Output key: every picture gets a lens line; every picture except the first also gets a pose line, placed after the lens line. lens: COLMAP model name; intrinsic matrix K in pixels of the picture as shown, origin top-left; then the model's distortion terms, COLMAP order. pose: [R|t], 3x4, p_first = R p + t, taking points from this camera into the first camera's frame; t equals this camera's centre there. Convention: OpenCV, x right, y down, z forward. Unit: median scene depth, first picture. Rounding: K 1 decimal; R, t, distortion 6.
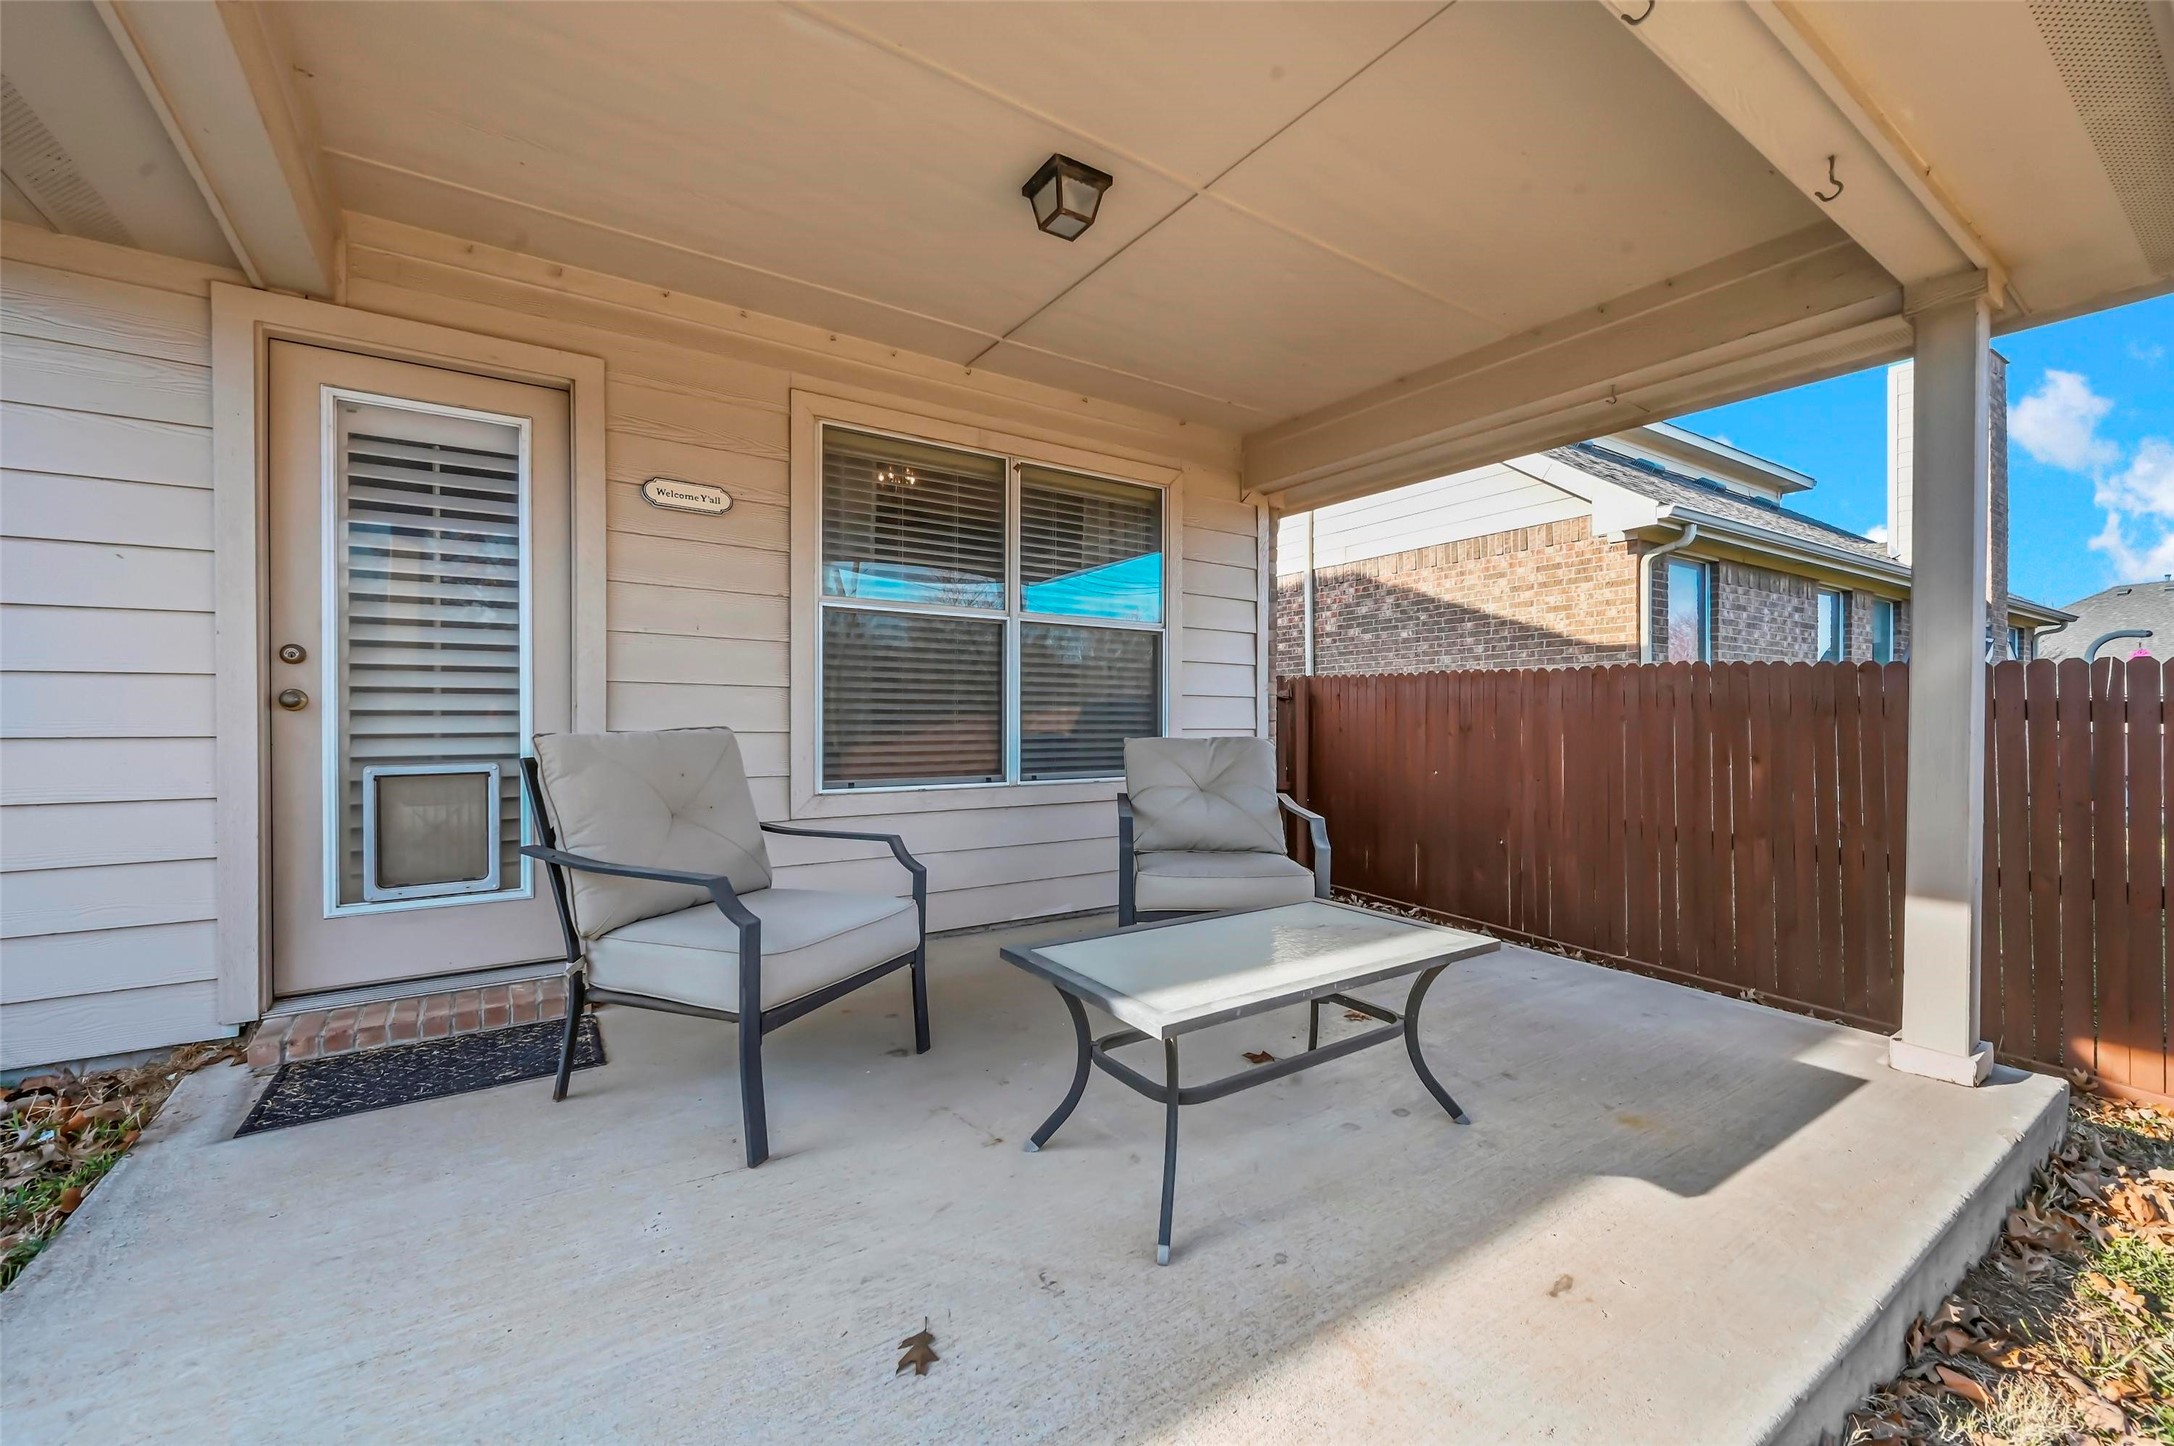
lens RADIAL K [[855.7, 0, 1075.3], [0, 855.7, 721.4], [0, 0, 1]] dist [-0.002433, 0.000402]
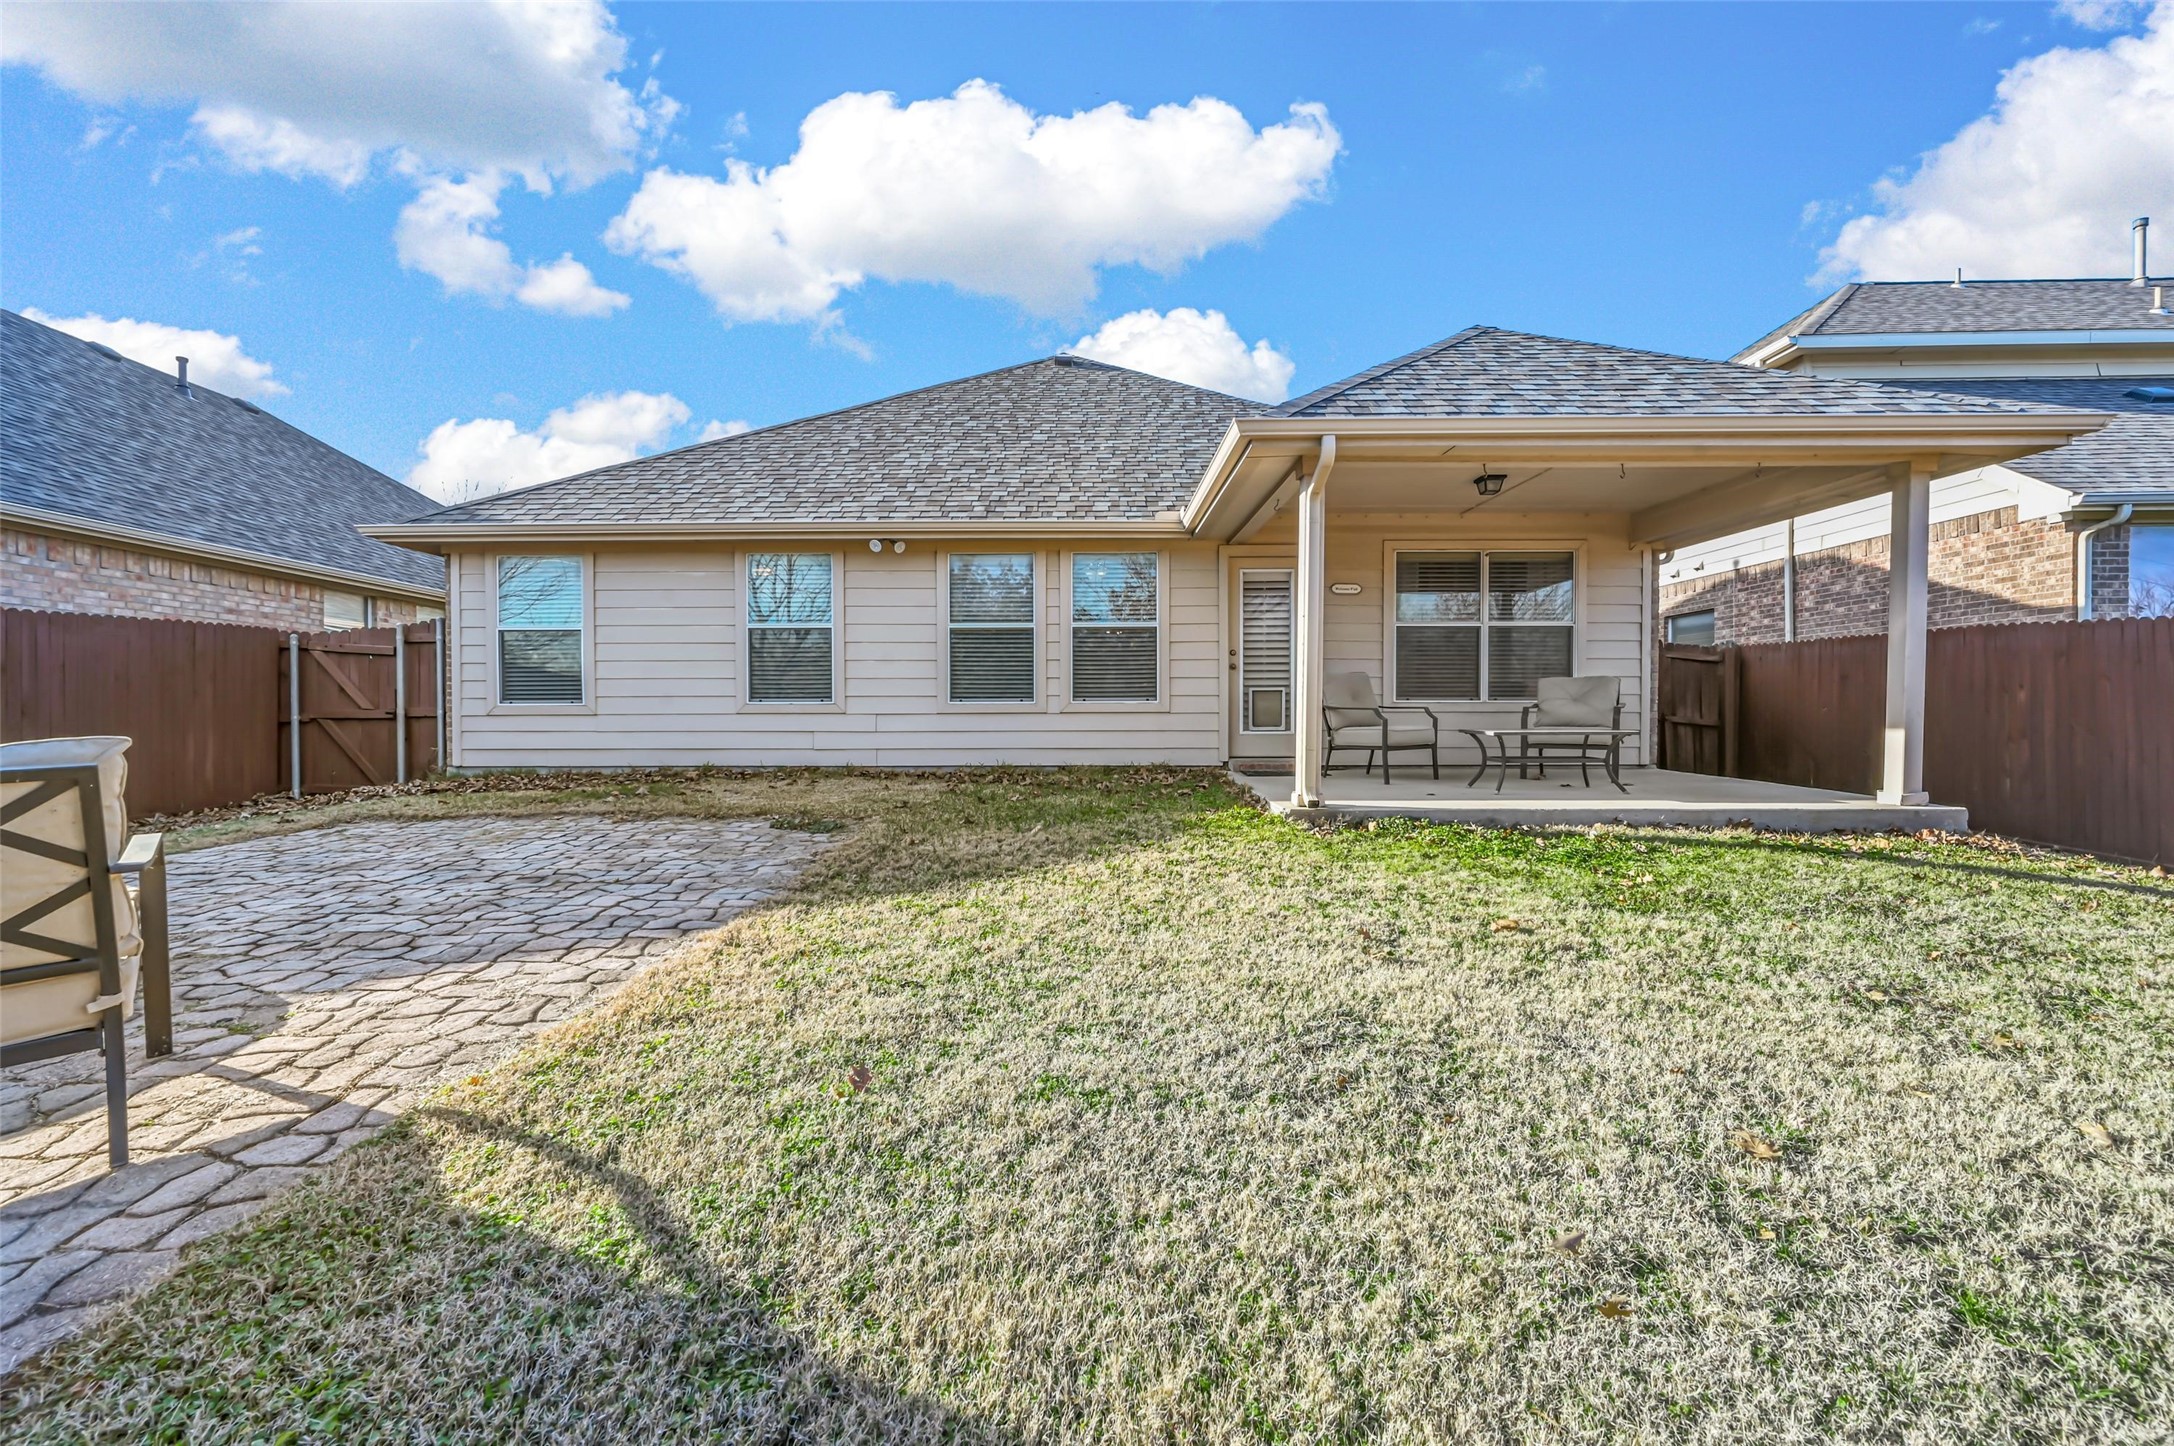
lens RADIAL K [[855.7, 0, 1078.7], [0, 855.7, 727.5], [0, 0, 1]] dist [-0.002433, 0.000402]
pose [[0.829096, 0.007926, -0.559050, 0.165374], [0.002337, 0.999842, 0.017641, 0.056613], [0.559102, -0.015932, 0.828946, -0.787332]]
